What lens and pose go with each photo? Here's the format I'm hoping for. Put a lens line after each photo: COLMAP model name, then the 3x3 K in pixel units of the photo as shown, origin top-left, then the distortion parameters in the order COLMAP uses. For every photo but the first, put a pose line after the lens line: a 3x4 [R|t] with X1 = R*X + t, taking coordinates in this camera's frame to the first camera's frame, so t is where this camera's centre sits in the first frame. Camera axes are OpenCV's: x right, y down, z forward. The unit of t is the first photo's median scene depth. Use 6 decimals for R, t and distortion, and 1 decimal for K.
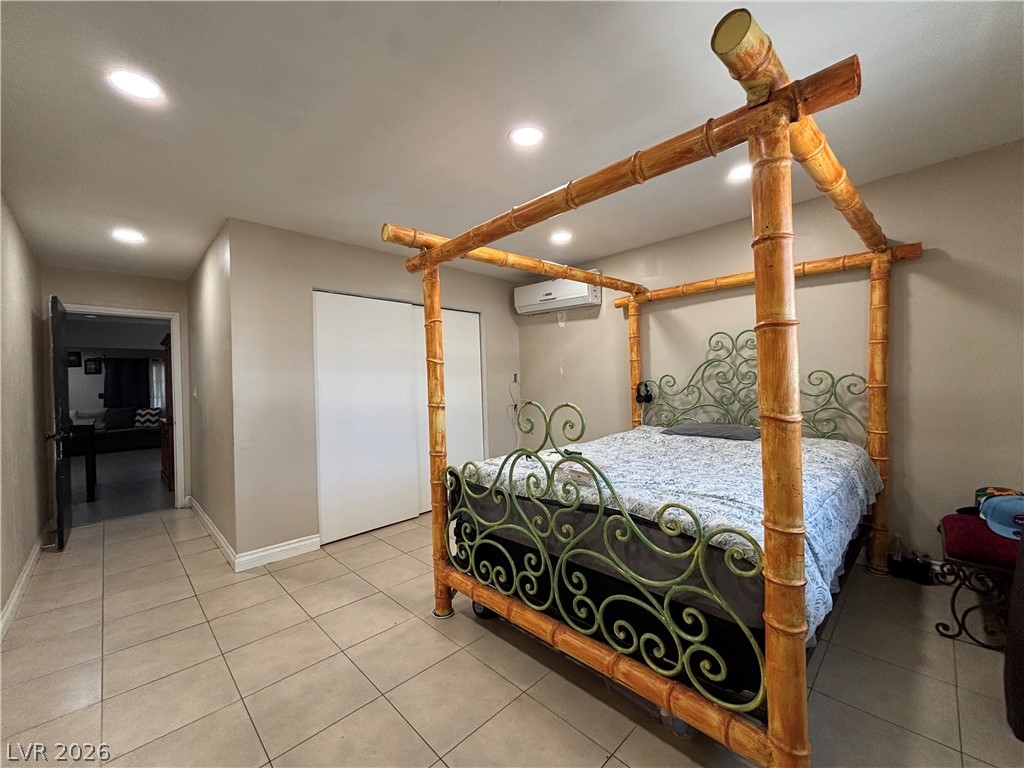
lens RADIAL K [[411.4, 0, 509.8], [0, 411.4, 384.9], [0, 0, 1]] dist [-0.000239, -0.000132]
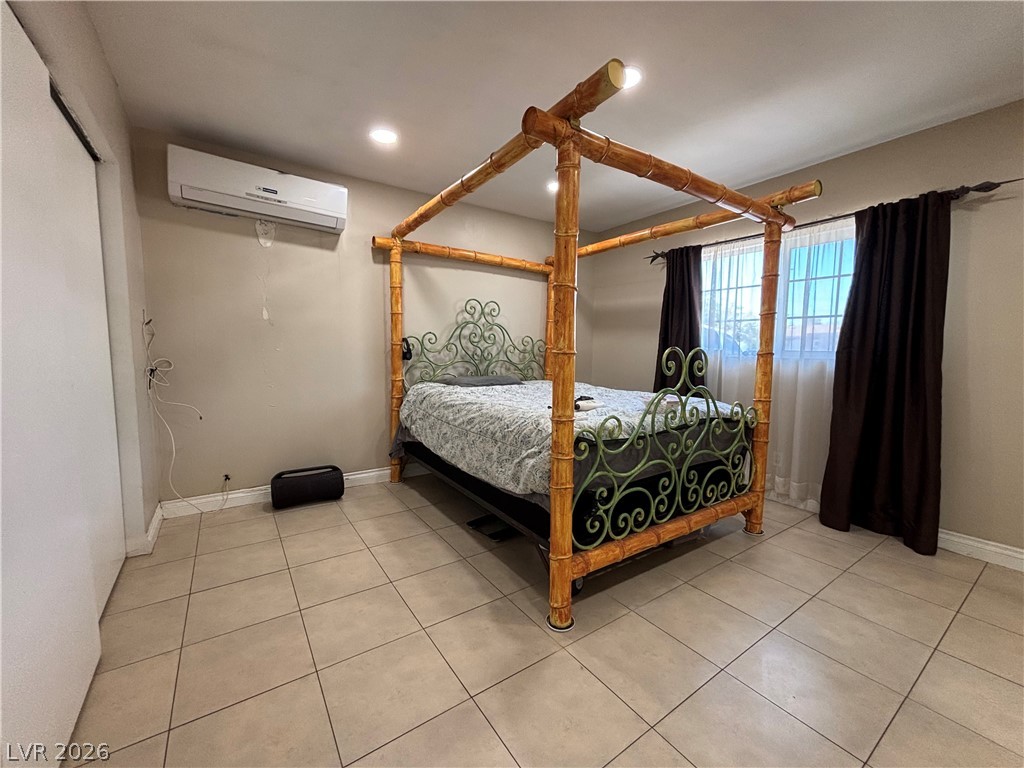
lens RADIAL K [[407.9, 0, 509.5], [0, 407.9, 384.7], [0, 0, 1]] dist [0.000647, 0.000180]
pose [[0.173796, -0.055095, 0.983239, -1.048271], [-0.017841, 0.998094, 0.059081, 0.077766], [-0.984620, -0.027810, 0.172481, 1.130071]]
